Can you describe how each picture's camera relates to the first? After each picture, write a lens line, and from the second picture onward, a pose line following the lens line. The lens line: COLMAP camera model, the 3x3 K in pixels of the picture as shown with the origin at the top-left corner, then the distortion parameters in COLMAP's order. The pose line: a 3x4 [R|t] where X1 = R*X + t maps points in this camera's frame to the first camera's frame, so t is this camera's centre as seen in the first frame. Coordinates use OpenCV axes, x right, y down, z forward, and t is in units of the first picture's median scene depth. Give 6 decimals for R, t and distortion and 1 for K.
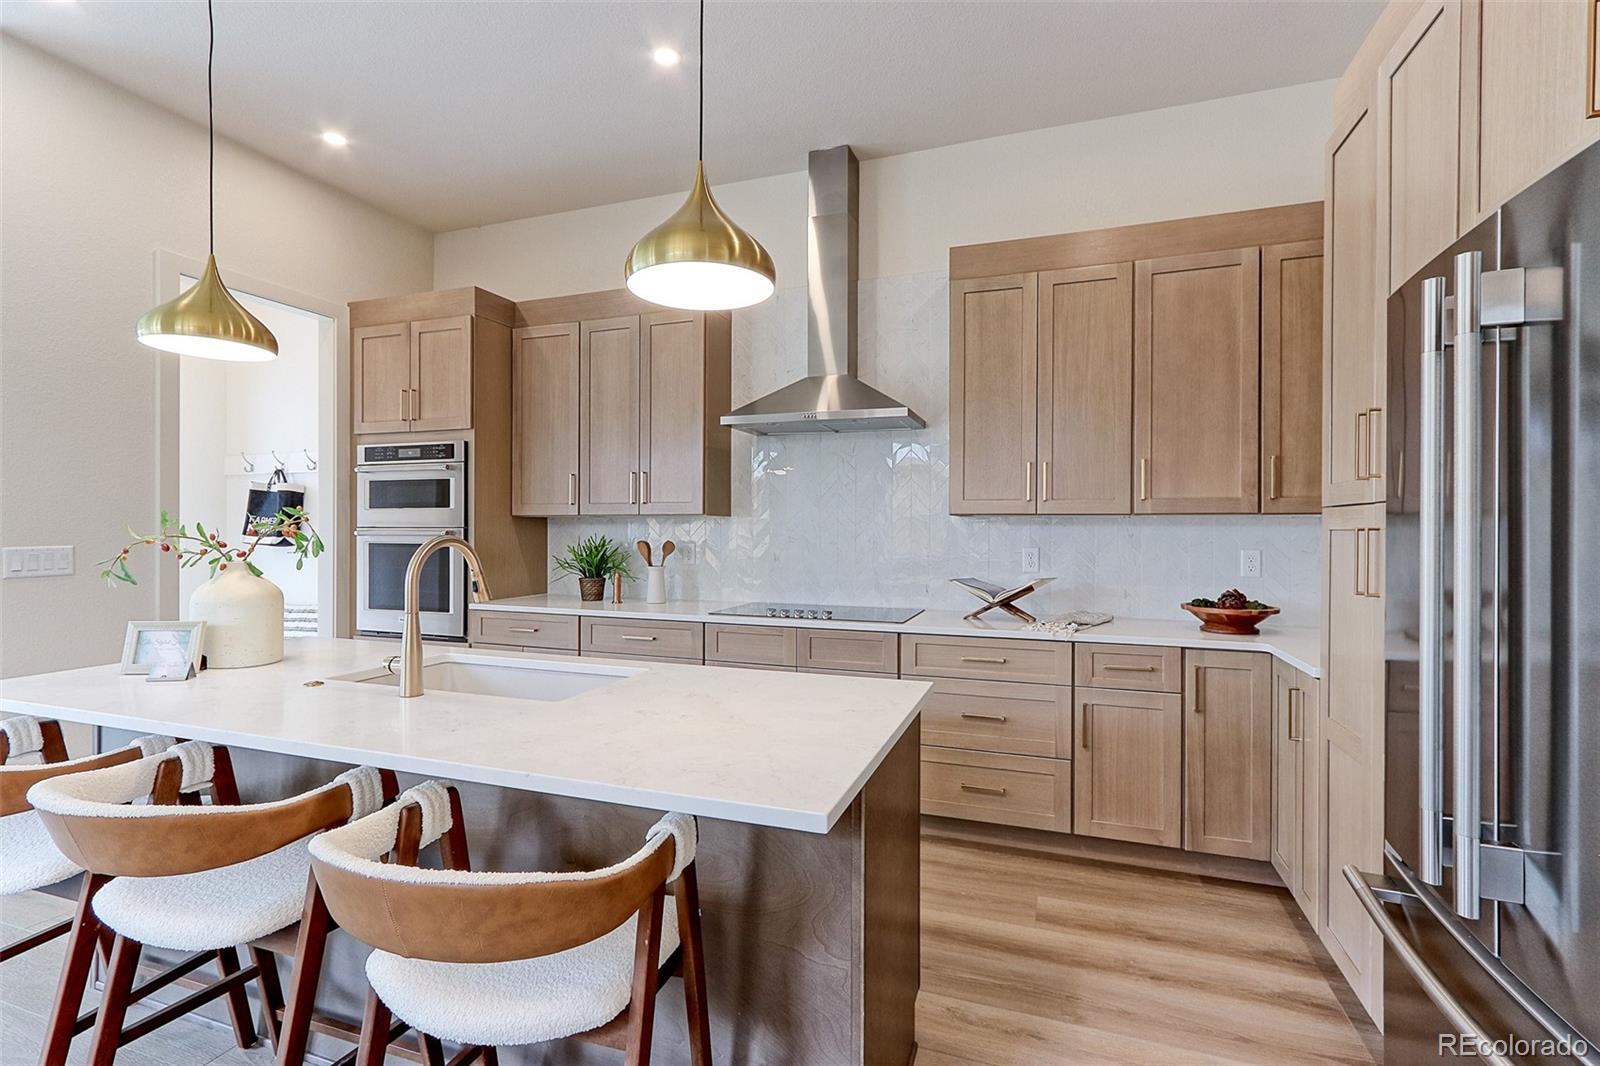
lens RADIAL K [[737.6, 0, 794.1], [0, 737.6, 529.4], [0, 0, 1]] dist [0.003962, 0.000871]
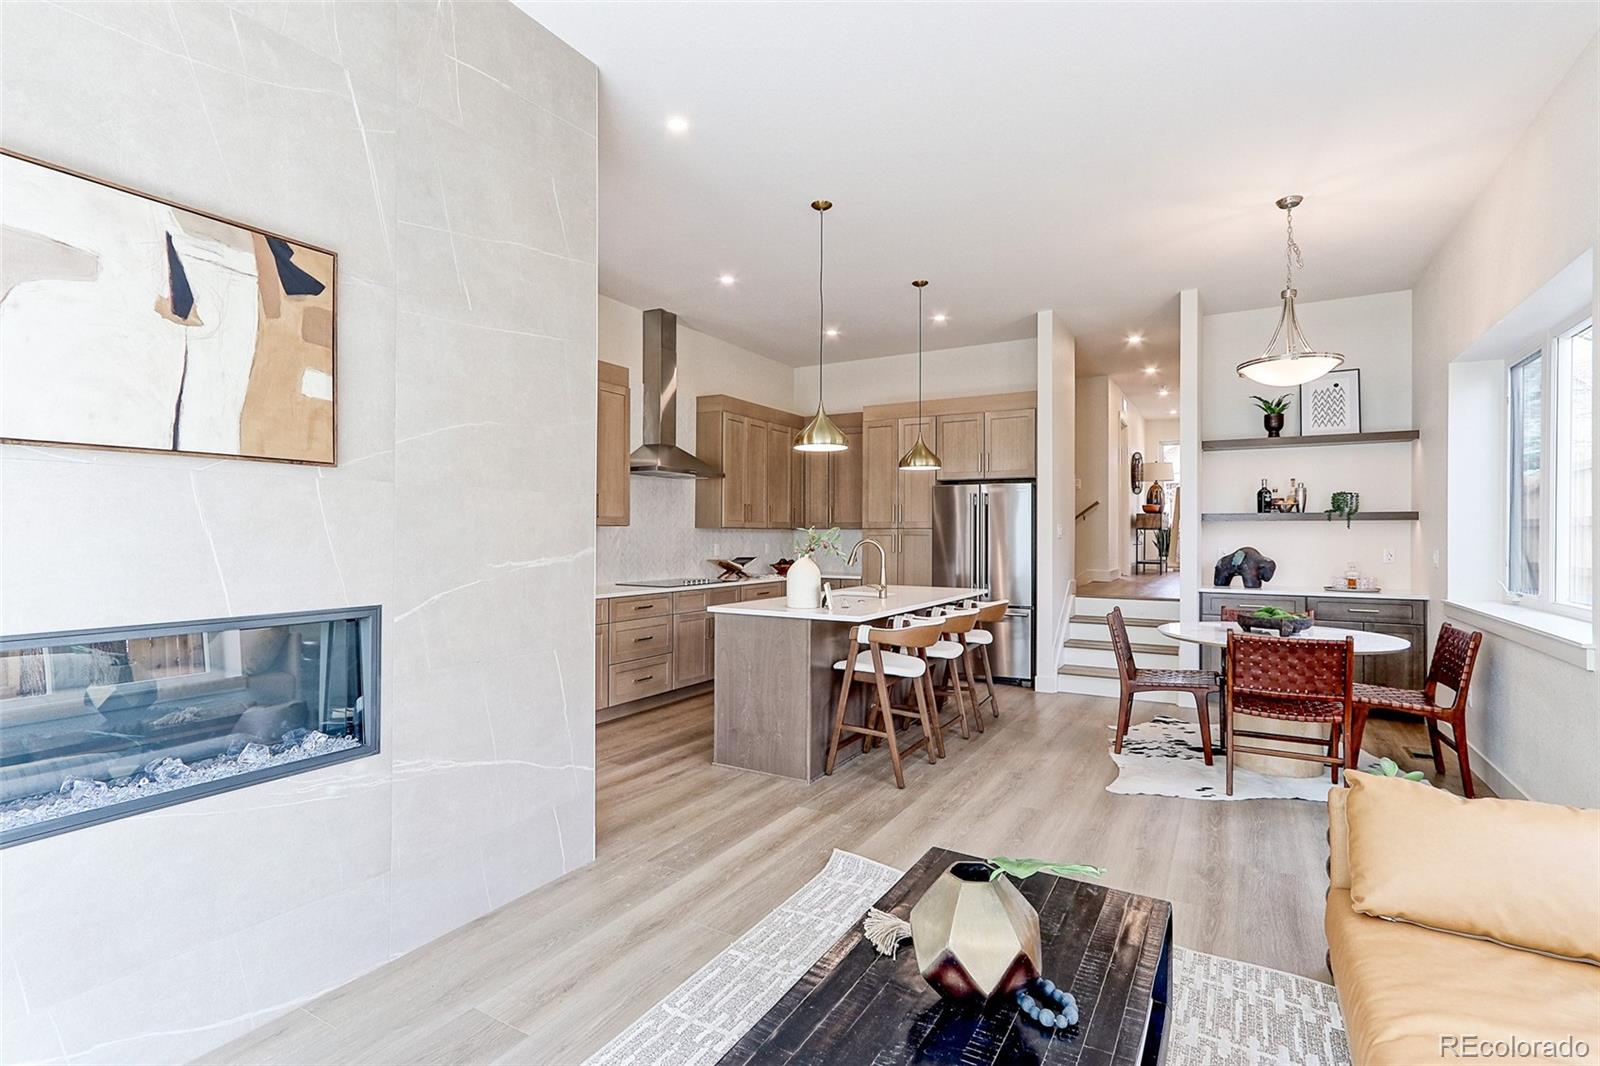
lens RADIAL K [[766.4, 0, 792.0], [0, 766.4, 530.1], [0, 0, 1]] dist [0.002579, 0.000735]
pose [[0.181274, 0.001493, 0.983432, -1.640218], [-0.001982, 0.999997, -0.001153, -0.010731], [-0.983431, -0.001740, 0.181276, 0.399590]]
